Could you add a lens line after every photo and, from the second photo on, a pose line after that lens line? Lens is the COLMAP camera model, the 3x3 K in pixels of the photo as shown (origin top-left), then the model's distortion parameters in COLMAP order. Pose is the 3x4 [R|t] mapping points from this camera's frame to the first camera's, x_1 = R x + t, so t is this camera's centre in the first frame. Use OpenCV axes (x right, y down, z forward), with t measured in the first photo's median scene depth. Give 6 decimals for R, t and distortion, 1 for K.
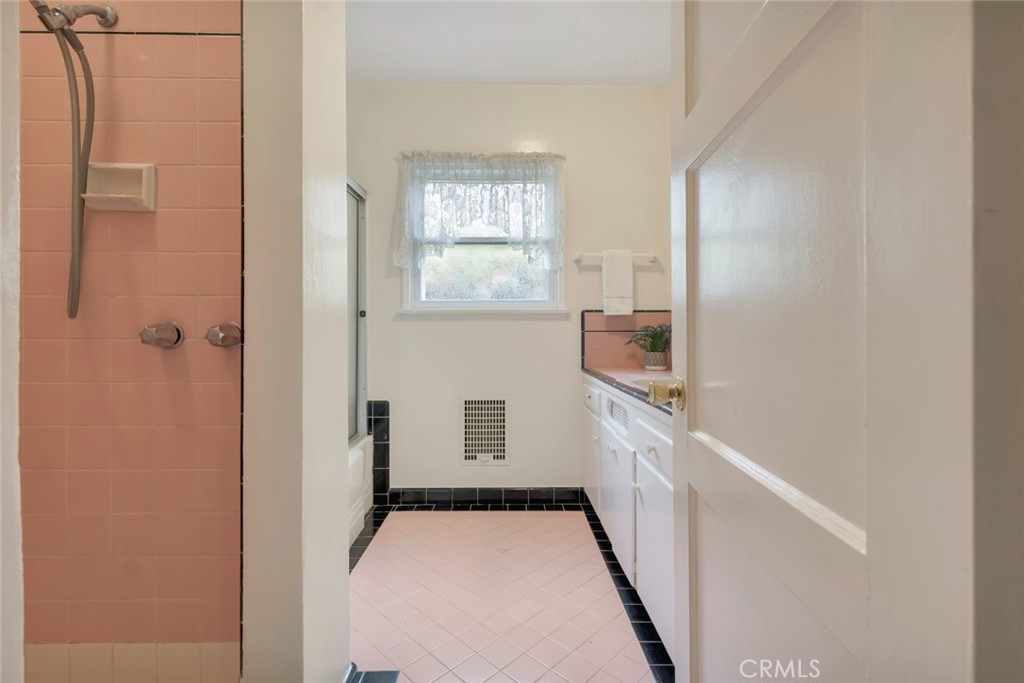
lens RADIAL K [[454.9, 0, 512.0], [0, 454.9, 341.5], [0, 0, 1]] dist [0.002366, 0.000375]
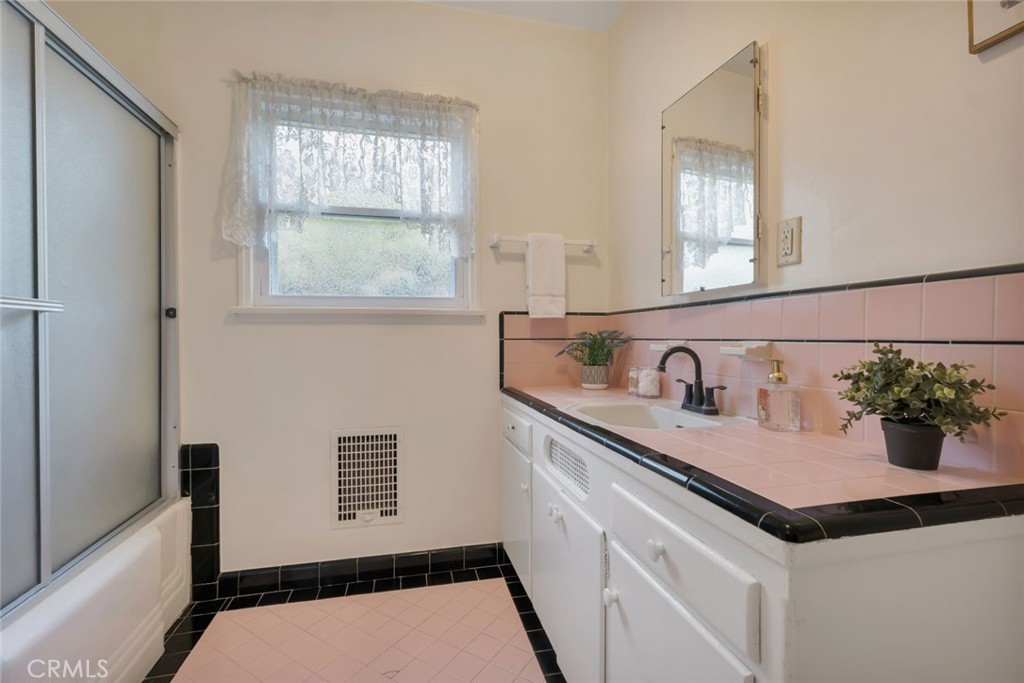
lens RADIAL K [[454.9, 0, 512.0], [0, 454.9, 341.5], [0, 0, 1]] dist [0.002366, 0.000375]
pose [[0.975917, -0.002075, 0.218132, 0.006444], [0.005599, 0.999864, -0.015537, -0.006906], [-0.218070, 0.016384, 0.975796, 0.258752]]
